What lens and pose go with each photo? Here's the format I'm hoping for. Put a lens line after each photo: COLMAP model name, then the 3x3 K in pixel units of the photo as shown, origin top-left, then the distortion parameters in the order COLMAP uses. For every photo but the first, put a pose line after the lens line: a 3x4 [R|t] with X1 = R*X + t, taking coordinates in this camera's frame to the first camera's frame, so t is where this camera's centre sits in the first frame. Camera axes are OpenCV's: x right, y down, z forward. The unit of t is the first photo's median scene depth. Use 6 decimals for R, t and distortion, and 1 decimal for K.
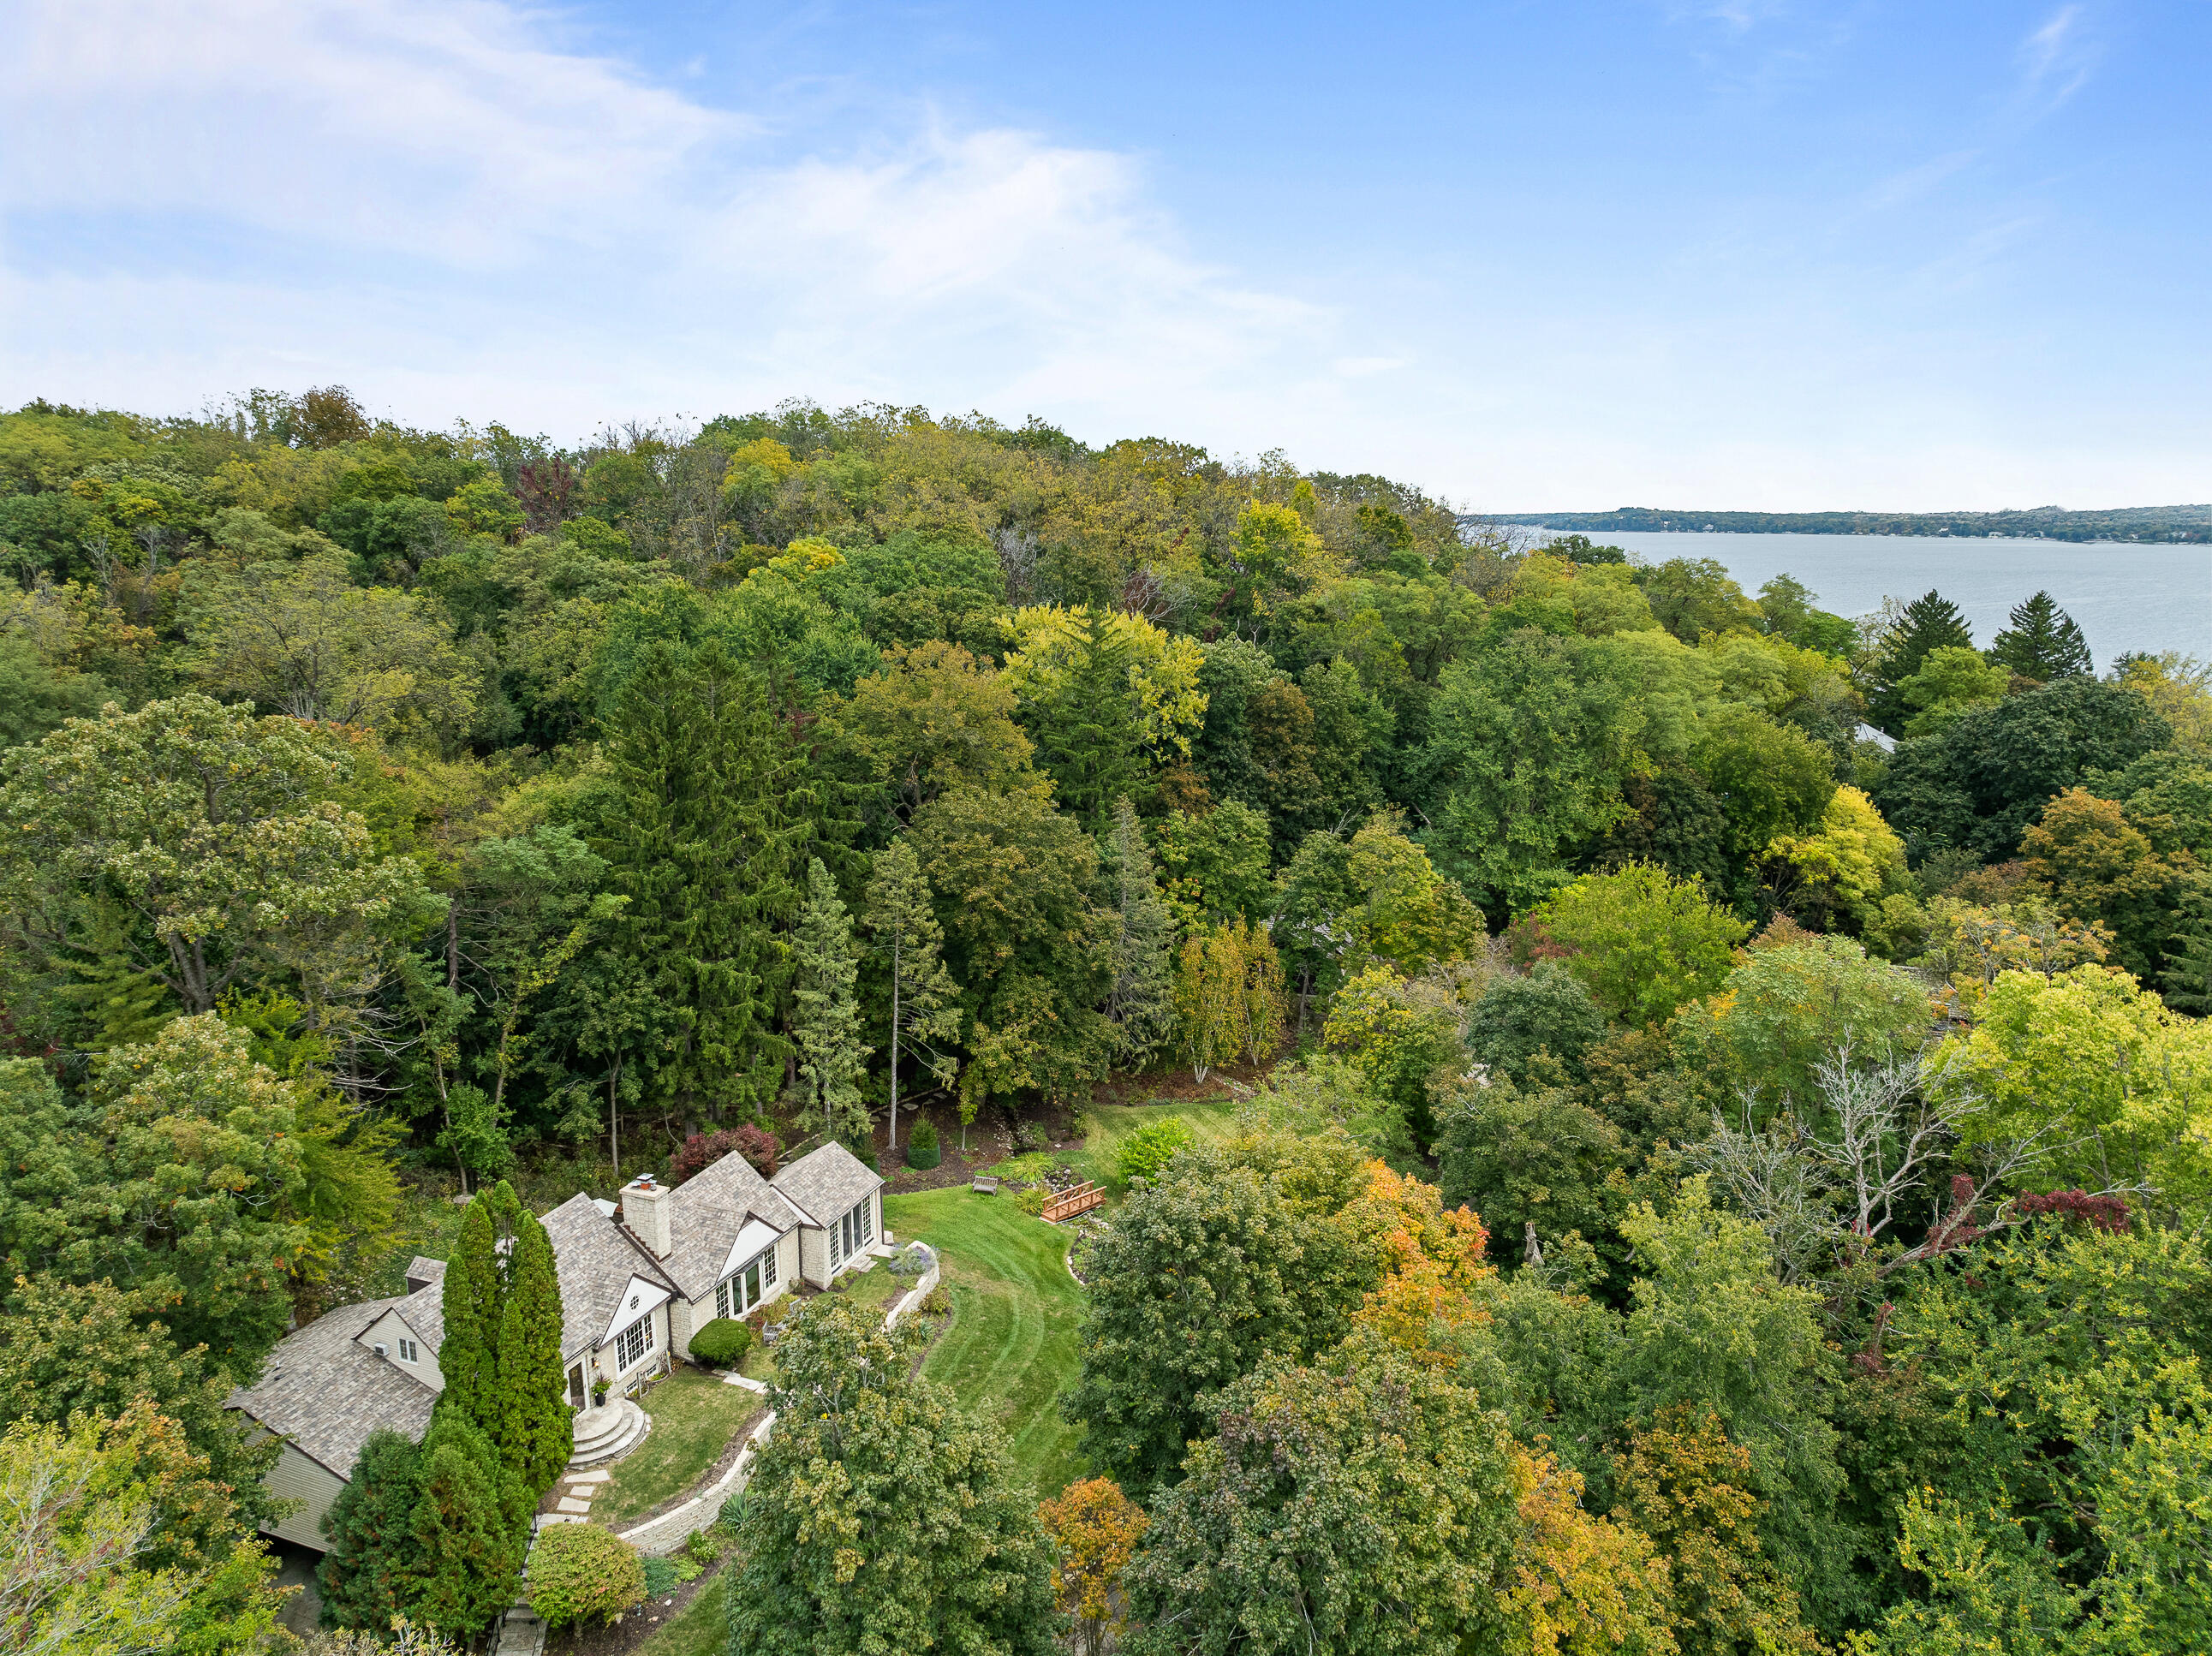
lens RADIAL K [[1563.4, 0, 1105.5], [0, 1563.4, 833.1], [0, 0, 1]] dist [-0.025948, -0.020792]
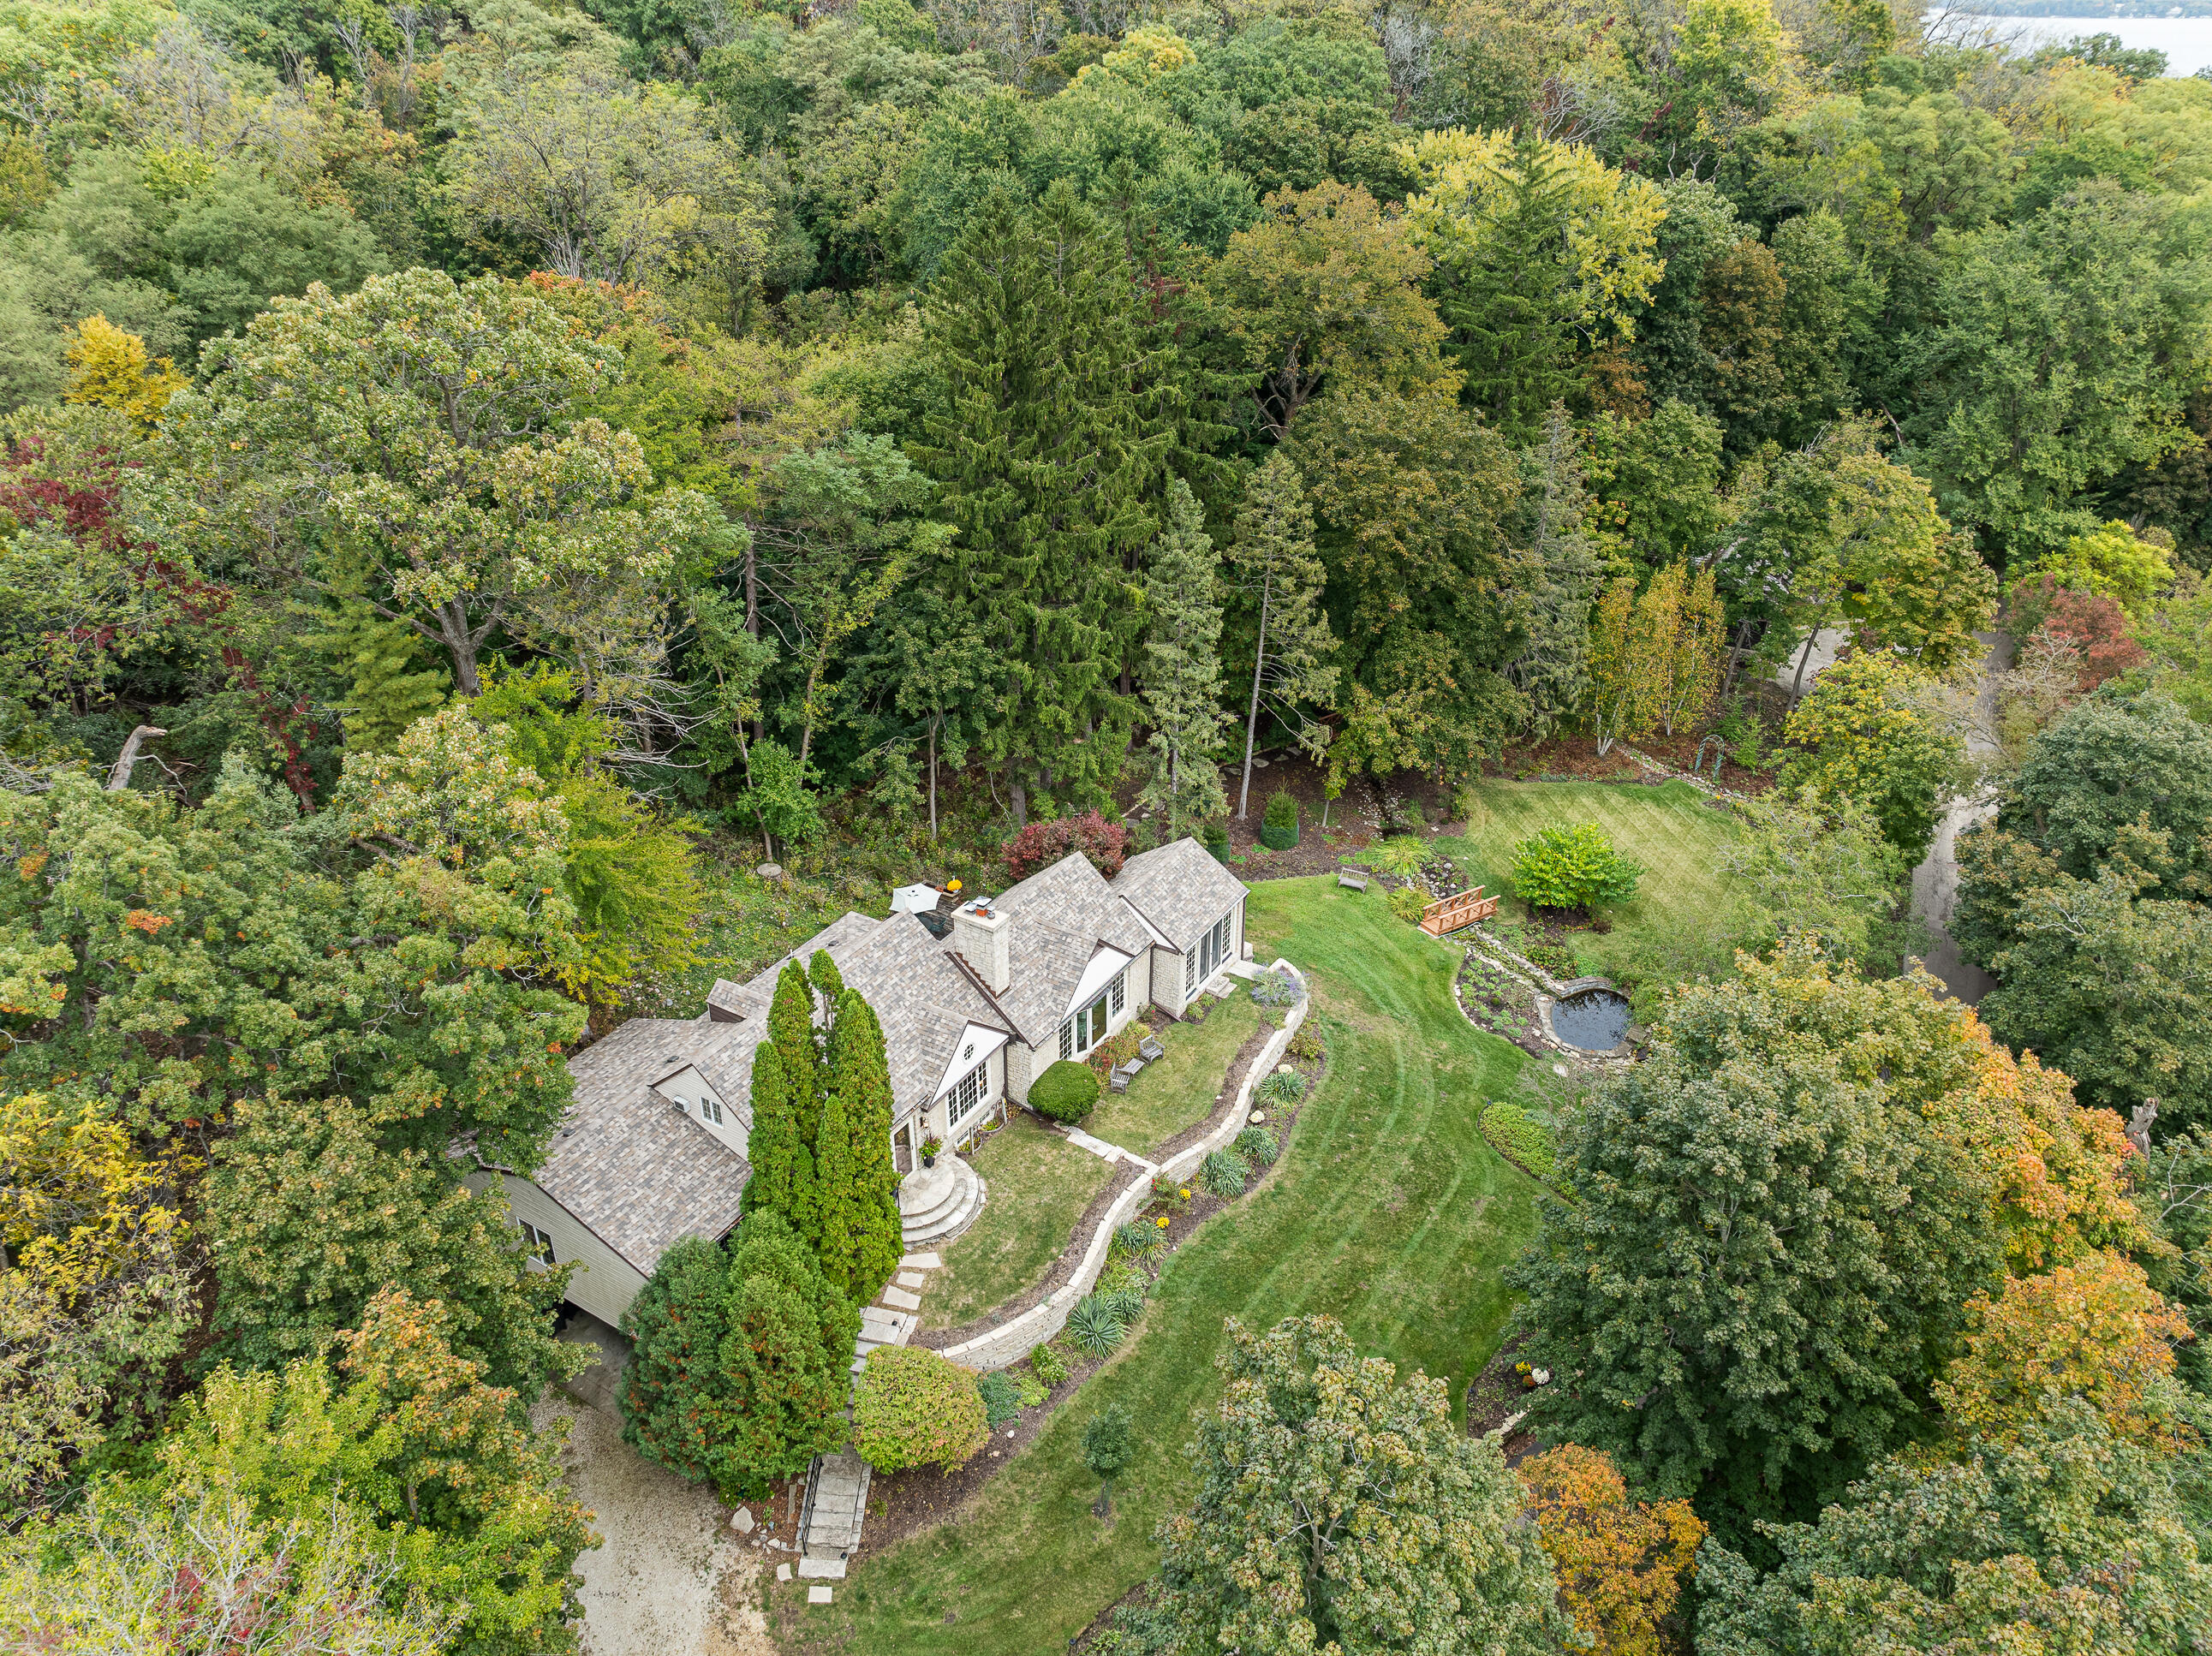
lens RADIAL K [[1563.4, 0, 1105.5], [0, 1563.4, 833.1], [0, 0, 1]] dist [-0.025948, -0.020792]
pose [[0.983301, 0.091495, -0.157314, -0.080786], [-0.040734, 0.953147, 0.299751, -0.048994], [0.177369, -0.288338, 0.940958, 0.189679]]
